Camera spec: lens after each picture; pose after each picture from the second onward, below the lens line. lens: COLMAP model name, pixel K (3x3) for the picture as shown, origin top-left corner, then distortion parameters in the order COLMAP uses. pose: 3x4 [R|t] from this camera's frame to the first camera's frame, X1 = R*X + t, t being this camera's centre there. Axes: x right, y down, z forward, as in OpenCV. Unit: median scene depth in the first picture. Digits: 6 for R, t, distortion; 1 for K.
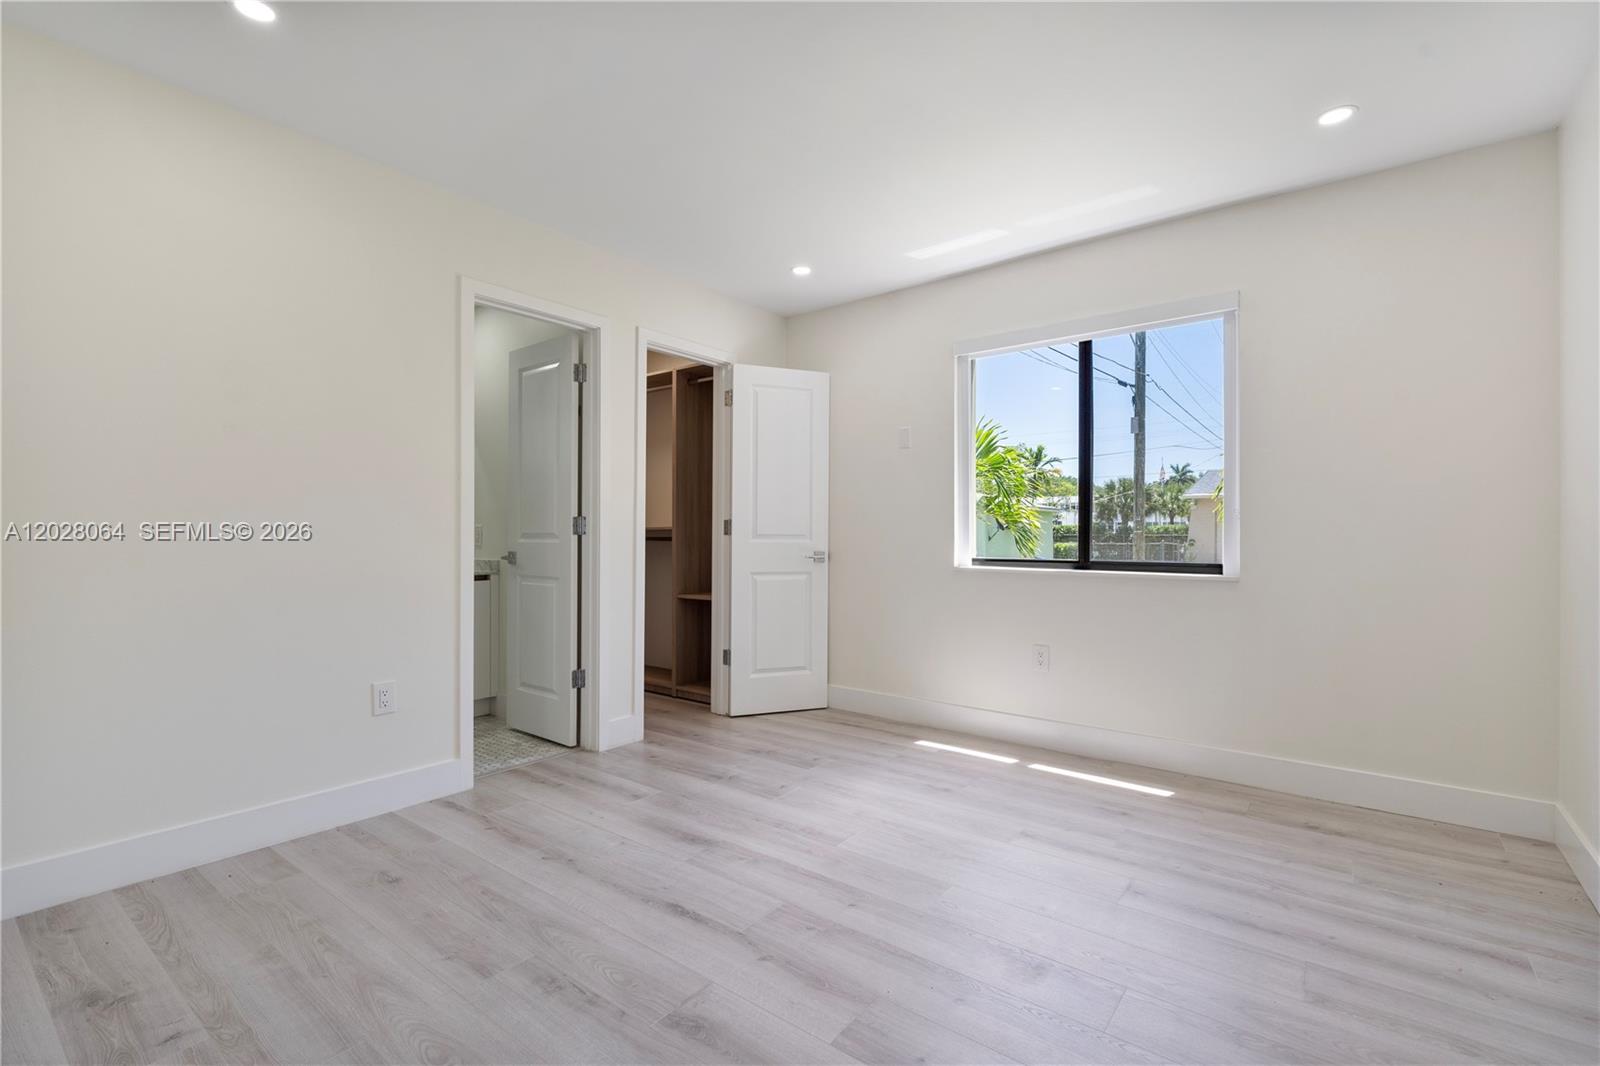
lens RADIAL K [[709.5, 0, 802.0], [0, 709.5, 537.1], [0, 0, 1]] dist [-0.002032, -0.000159]
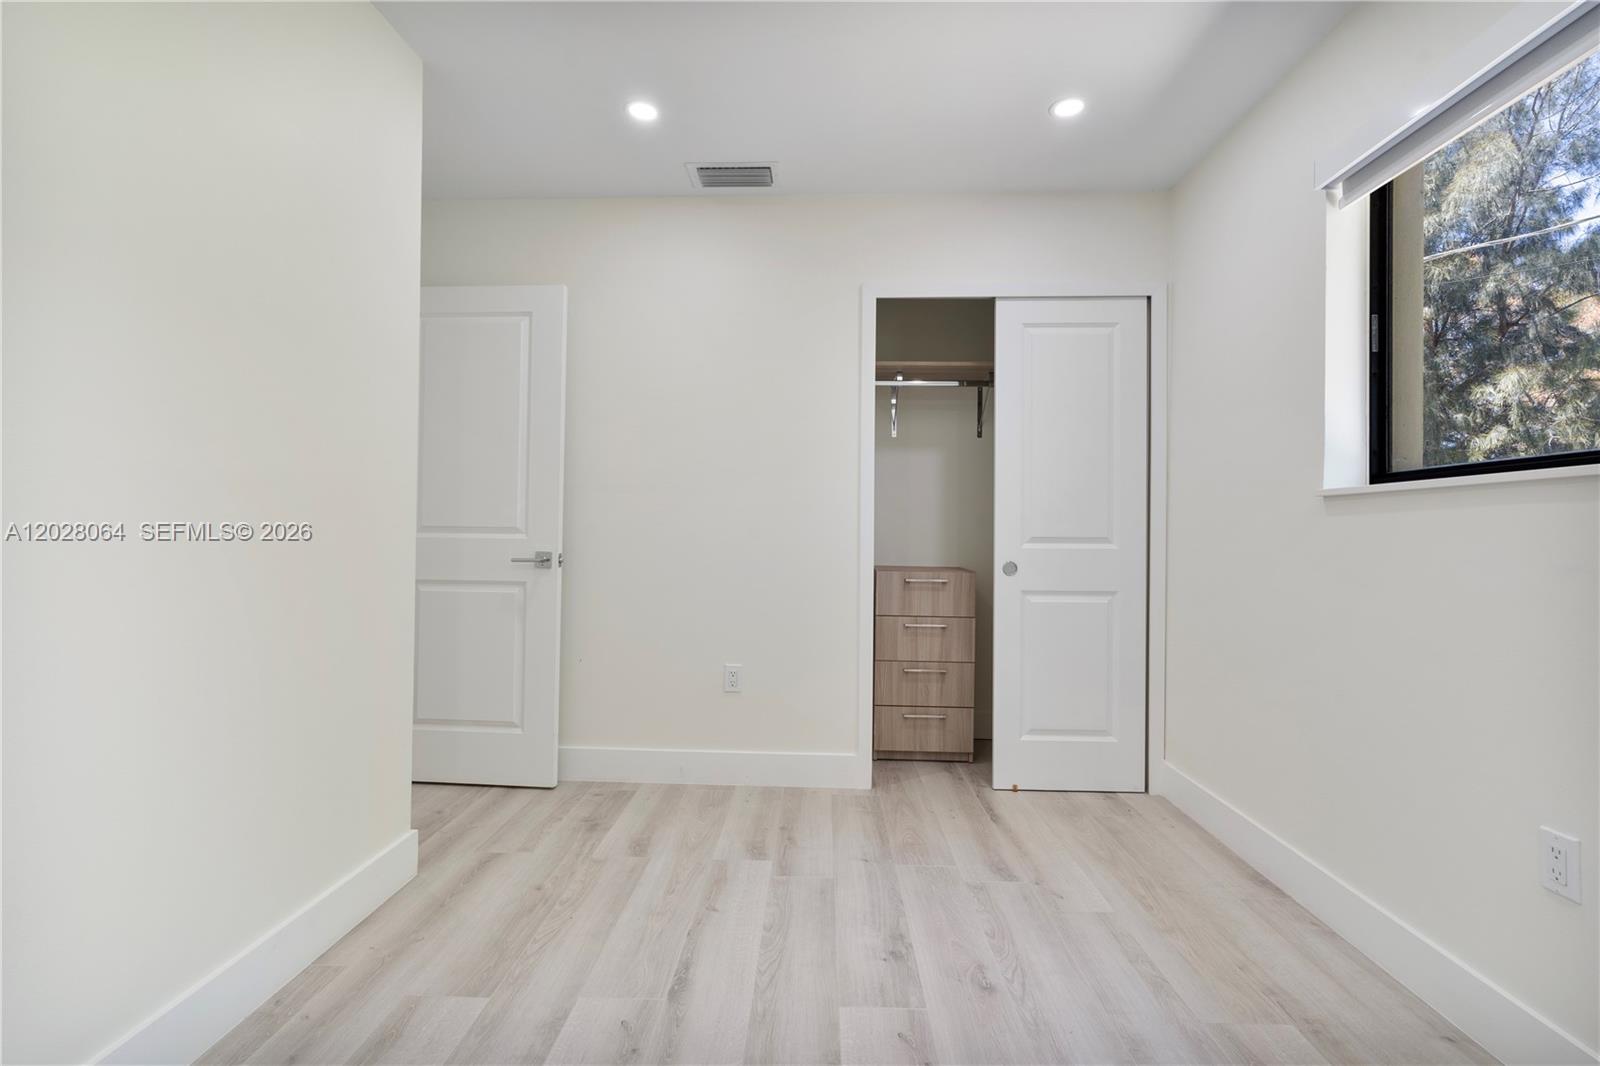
lens RADIAL K [[697.1, 0, 800.0], [0, 697.1, 533.0], [0, 0, 1]] dist [-0.000932, 0.000043]
pose [[0.574694, -0.005581, -0.818350, 0.393907], [-0.007067, 0.999906, -0.011783, 0.004569], [0.818338, 0.012555, 0.574600, 0.472597]]
